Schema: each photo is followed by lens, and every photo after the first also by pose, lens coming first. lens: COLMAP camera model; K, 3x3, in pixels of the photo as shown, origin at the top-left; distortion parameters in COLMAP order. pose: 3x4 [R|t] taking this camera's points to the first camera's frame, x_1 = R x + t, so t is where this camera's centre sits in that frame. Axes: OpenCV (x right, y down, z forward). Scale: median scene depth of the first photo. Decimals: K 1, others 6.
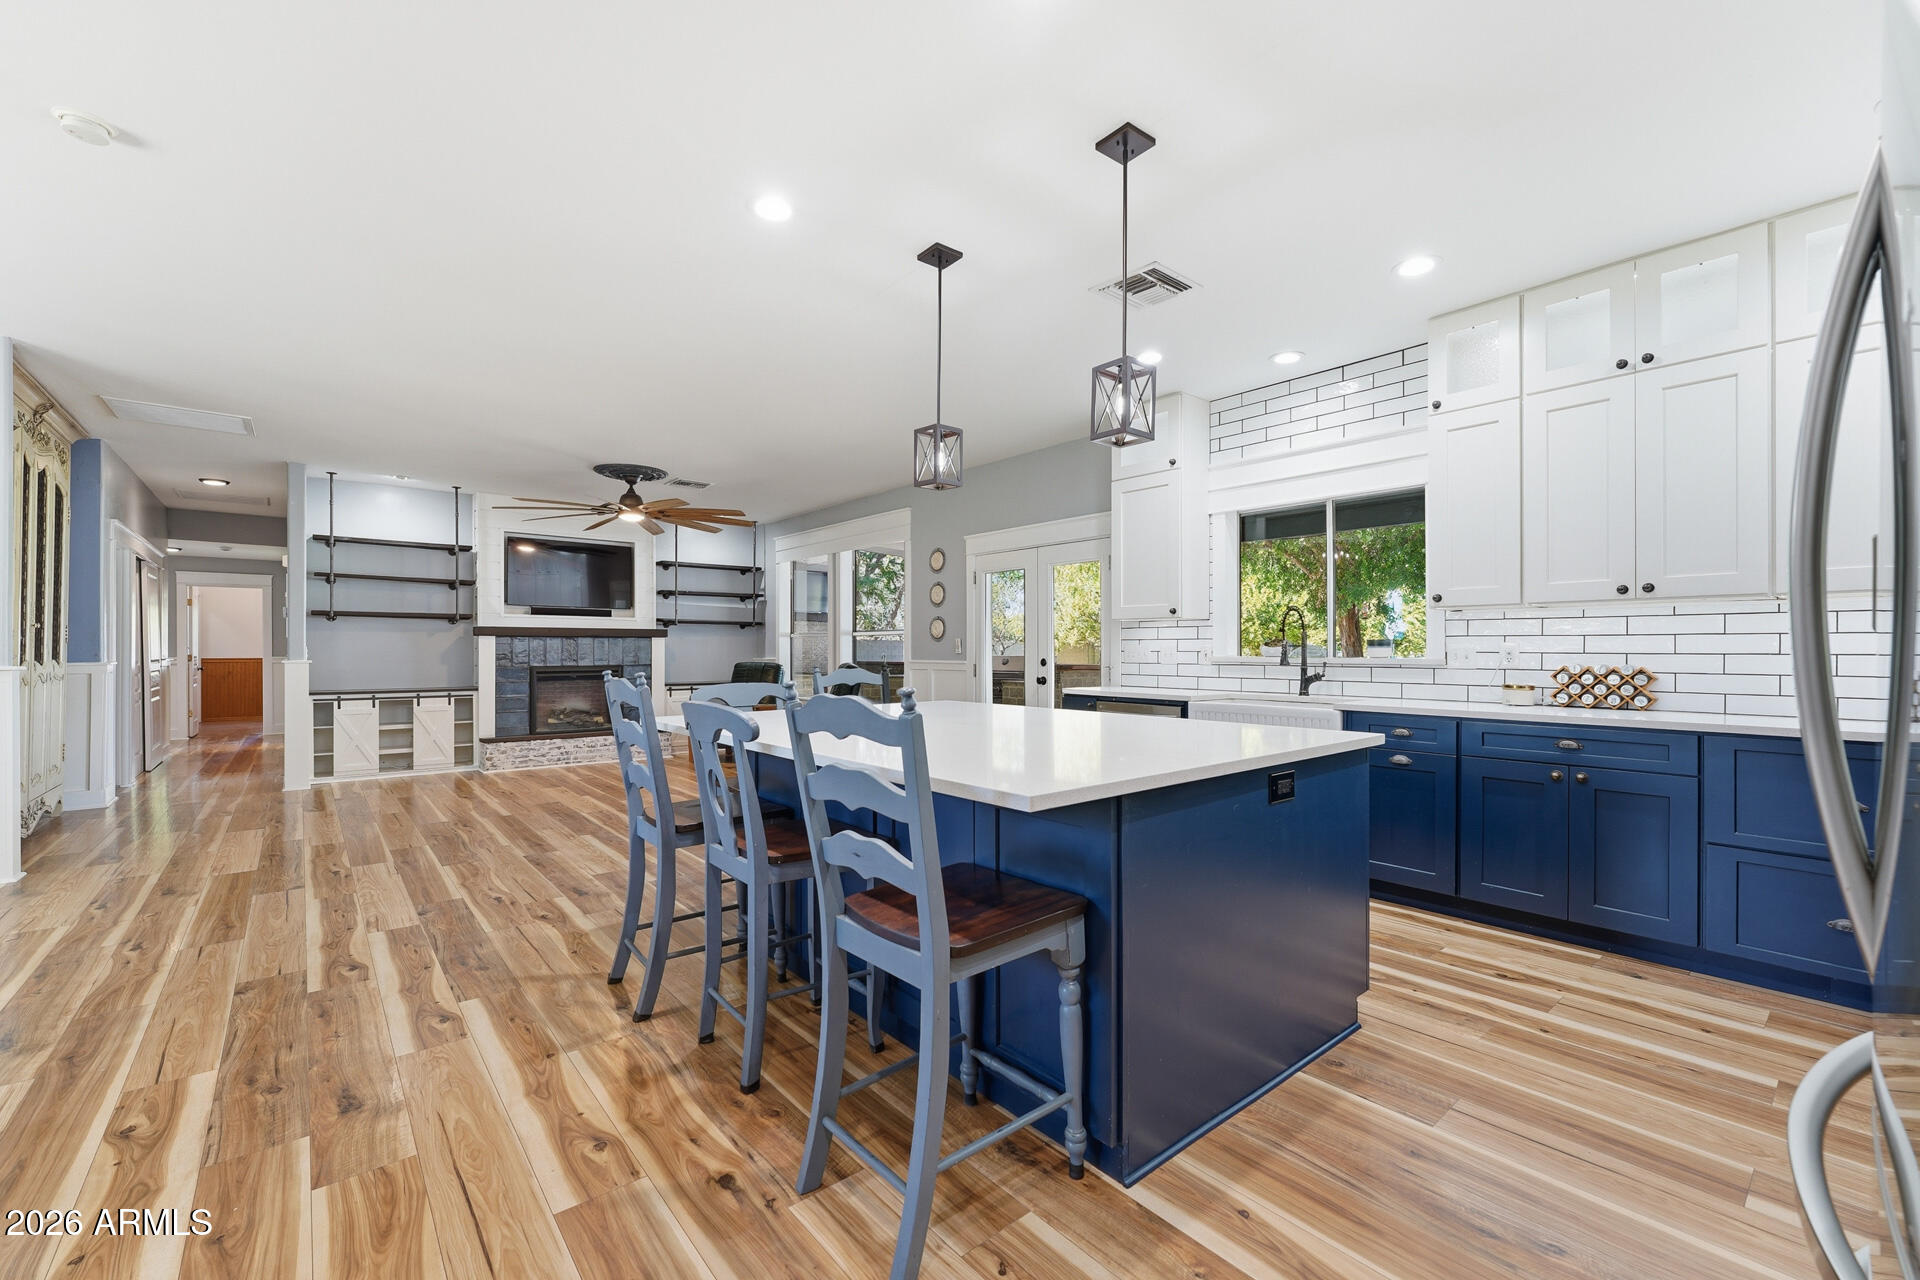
lens RADIAL K [[786.0, 0, 973.4], [0, 786.0, 649.6], [0, 0, 1]] dist [-0.002204, 0.000472]
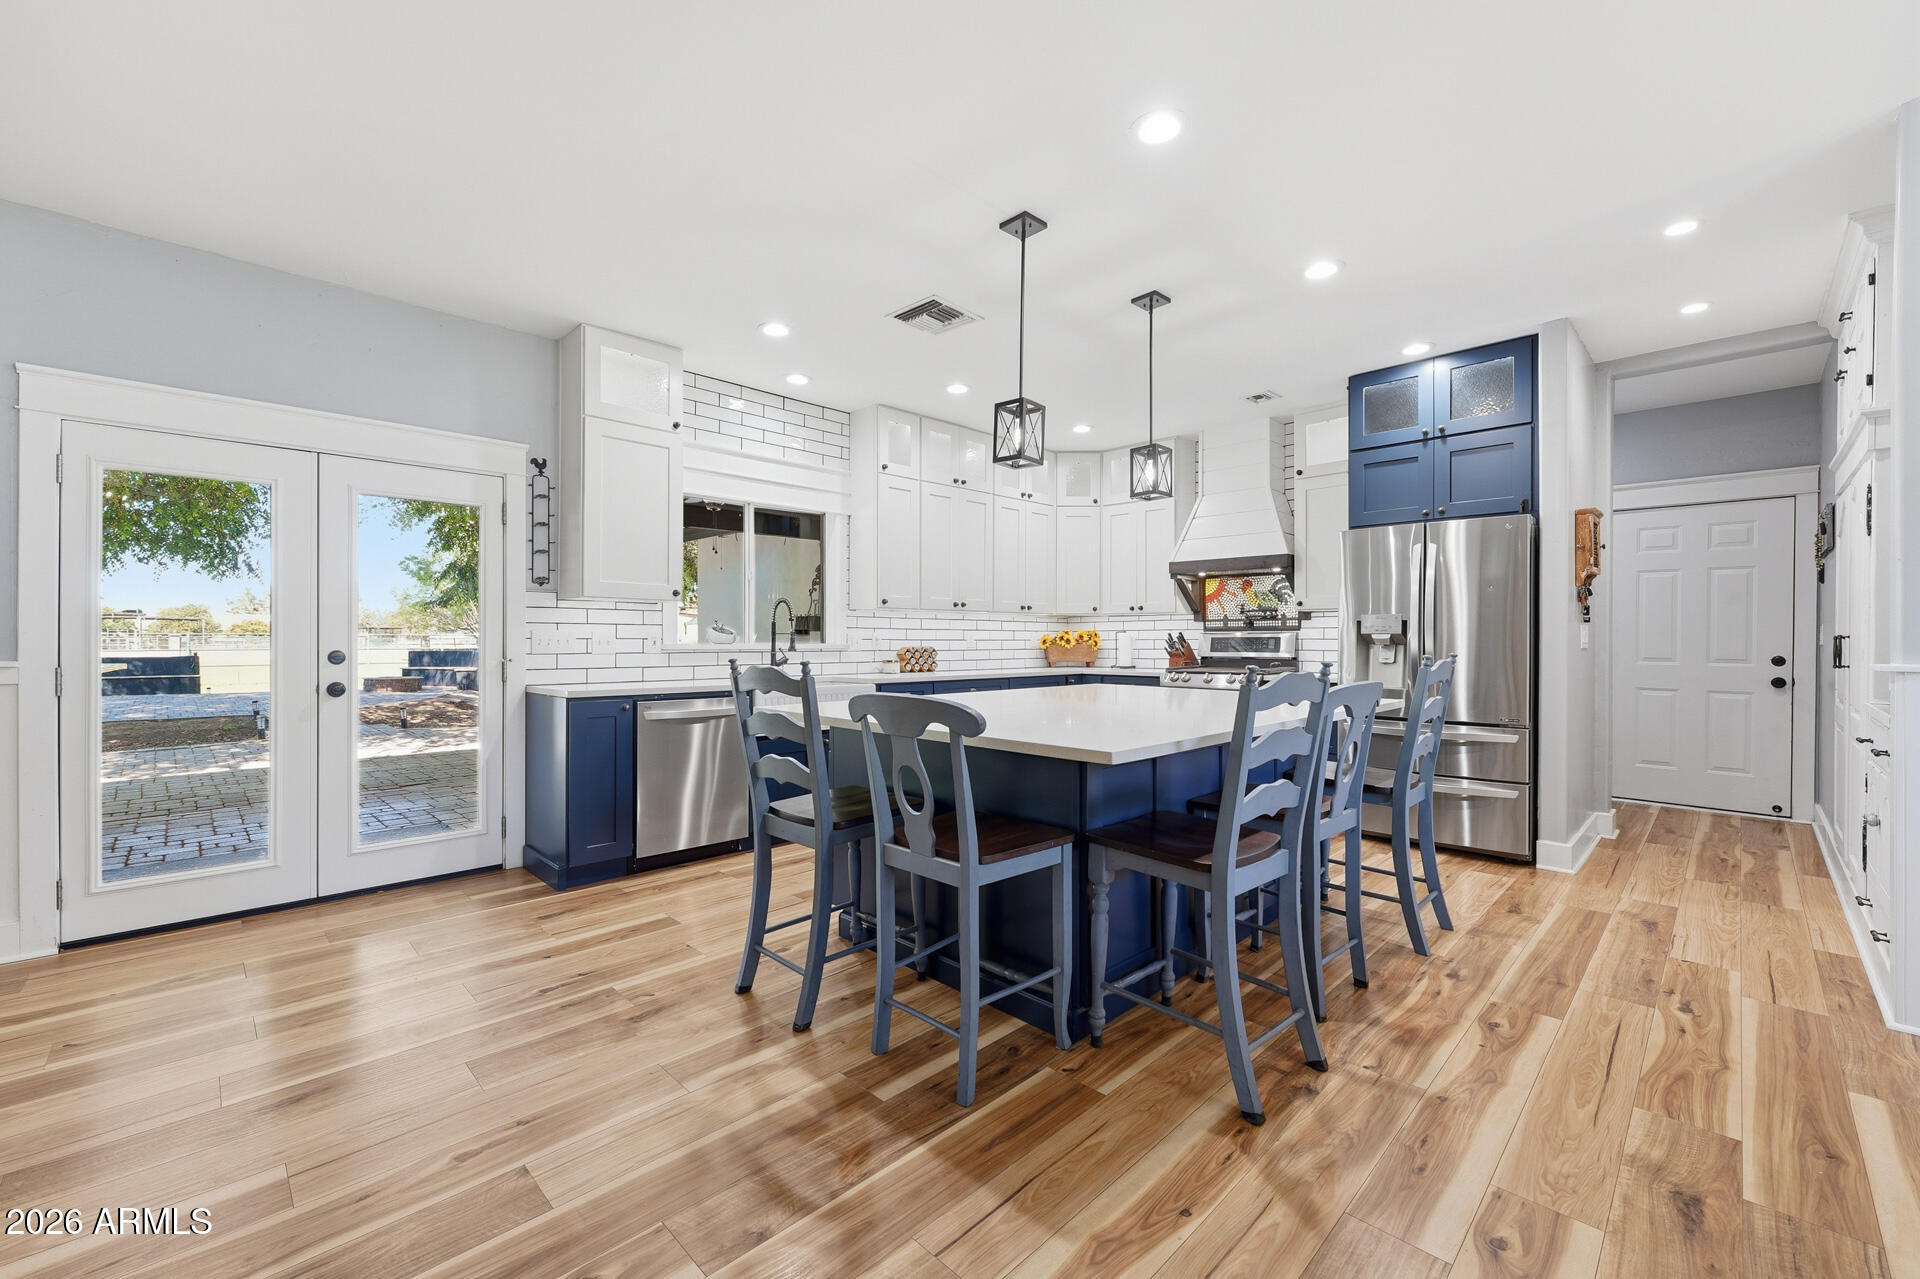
lens RADIAL K [[786.0, 0, 919.4], [0, 786.0, 652.1], [0, 0, 1]] dist [-0.002204, 0.000472]
pose [[-0.056470, -0.018947, 0.998224, -1.004292], [-0.004024, 0.999816, 0.018749, -0.000509], [-0.998396, -0.002958, -0.056536, 1.193963]]
